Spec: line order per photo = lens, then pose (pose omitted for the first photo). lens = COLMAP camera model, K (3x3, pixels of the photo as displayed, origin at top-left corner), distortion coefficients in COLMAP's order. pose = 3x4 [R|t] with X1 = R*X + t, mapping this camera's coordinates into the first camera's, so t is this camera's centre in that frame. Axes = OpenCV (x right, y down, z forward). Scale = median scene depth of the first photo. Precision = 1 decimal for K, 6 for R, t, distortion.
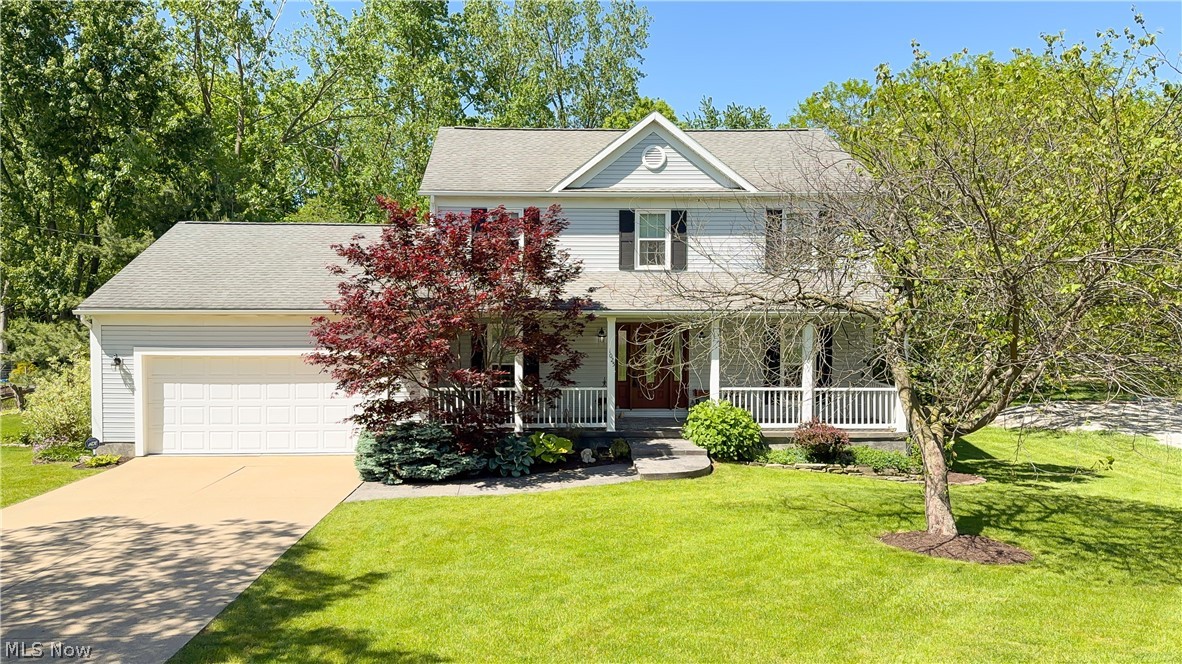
lens RADIAL K [[867.1, 0, 591.0], [0, 867.1, 332.0], [0, 0, 1]] dist [0.071257, -0.117420]
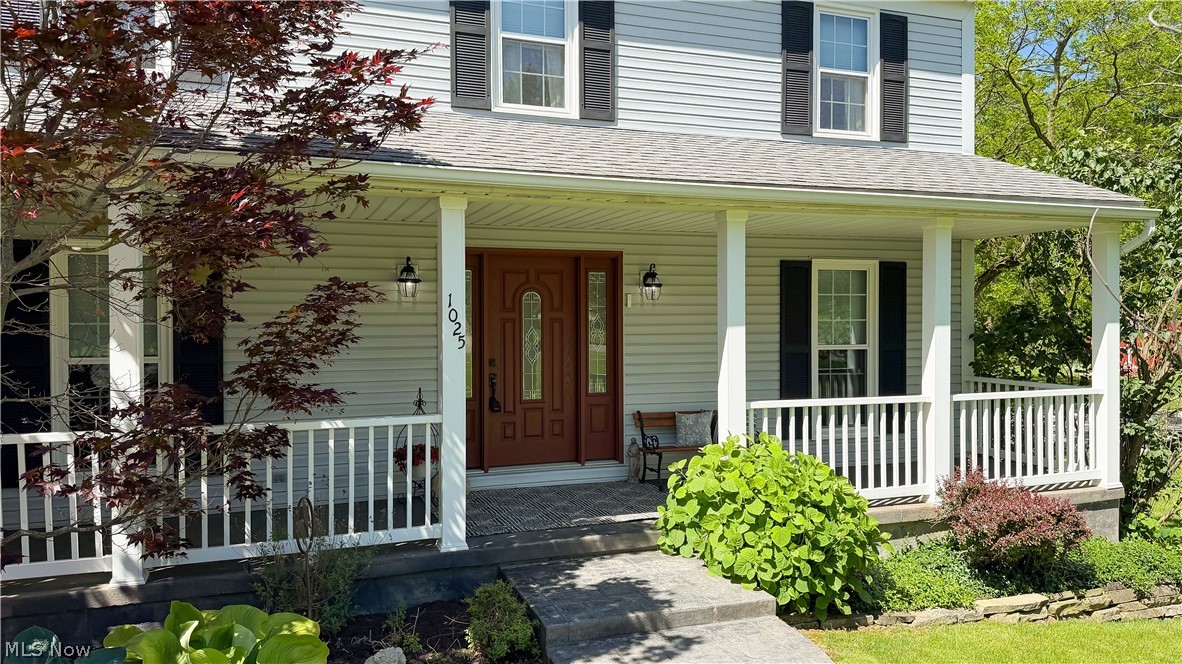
lens RADIAL K [[912.9, 0, 647.2], [0, 912.9, 325.7], [0, 0, 1]] dist [-0.004193, -0.000485]
pose [[0.950484, -0.011307, 0.310568, -0.013299], [0.021102, 0.999380, -0.028196, 0.042218], [-0.310056, 0.033353, 0.950133, 0.659923]]
